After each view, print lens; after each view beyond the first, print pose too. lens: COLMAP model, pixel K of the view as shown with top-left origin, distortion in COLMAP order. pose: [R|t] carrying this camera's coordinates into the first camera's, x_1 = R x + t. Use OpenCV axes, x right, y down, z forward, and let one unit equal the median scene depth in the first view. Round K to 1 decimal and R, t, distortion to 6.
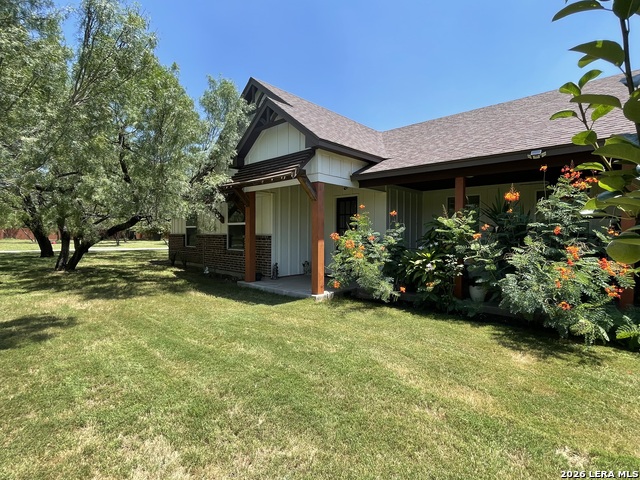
lens RADIAL K [[323.6, 0, 321.3], [0, 323.6, 236.4], [0, 0, 1]] dist [-0.000286, 0.000121]
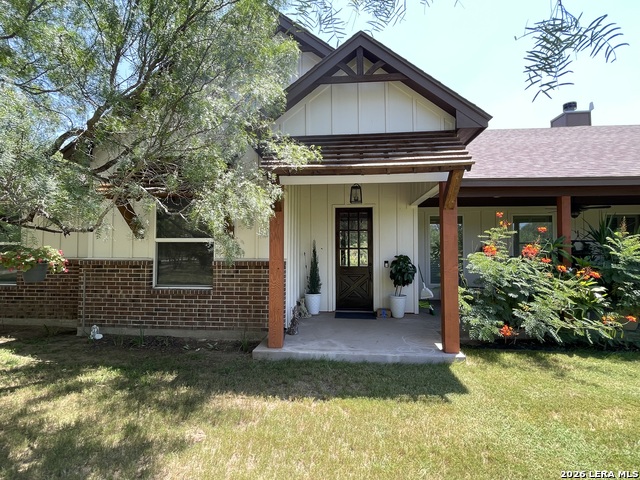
lens RADIAL K [[323.6, 0, 321.3], [0, 323.6, 236.4], [0, 0, 1]] dist [-0.000286, 0.000121]
pose [[0.794736, 0.020060, 0.606624, -0.700284], [0.007896, 0.999027, -0.043380, -0.032902], [-0.606904, 0.039265, 0.793804, 0.713873]]
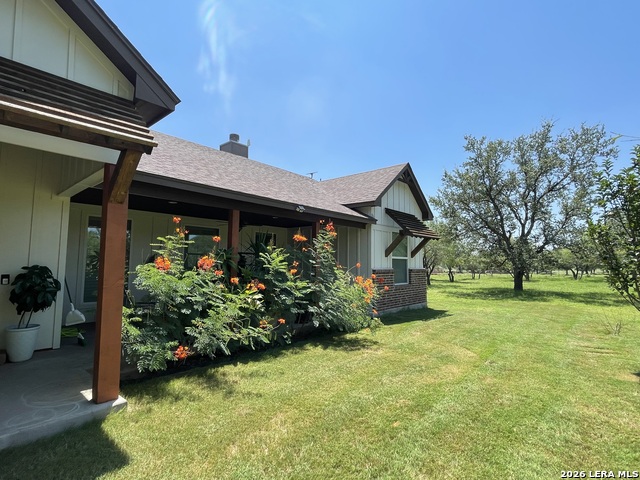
lens RADIAL K [[320.7, 0, 320.0], [0, 320.7, 240.0], [0, 0, 1]] dist [-0.037159, 0.016364]
pose [[-0.039301, 0.061572, 0.997329, -0.555654], [-0.005465, 0.998072, -0.061833, -0.034366], [-0.999212, -0.007880, -0.038889, 0.802618]]
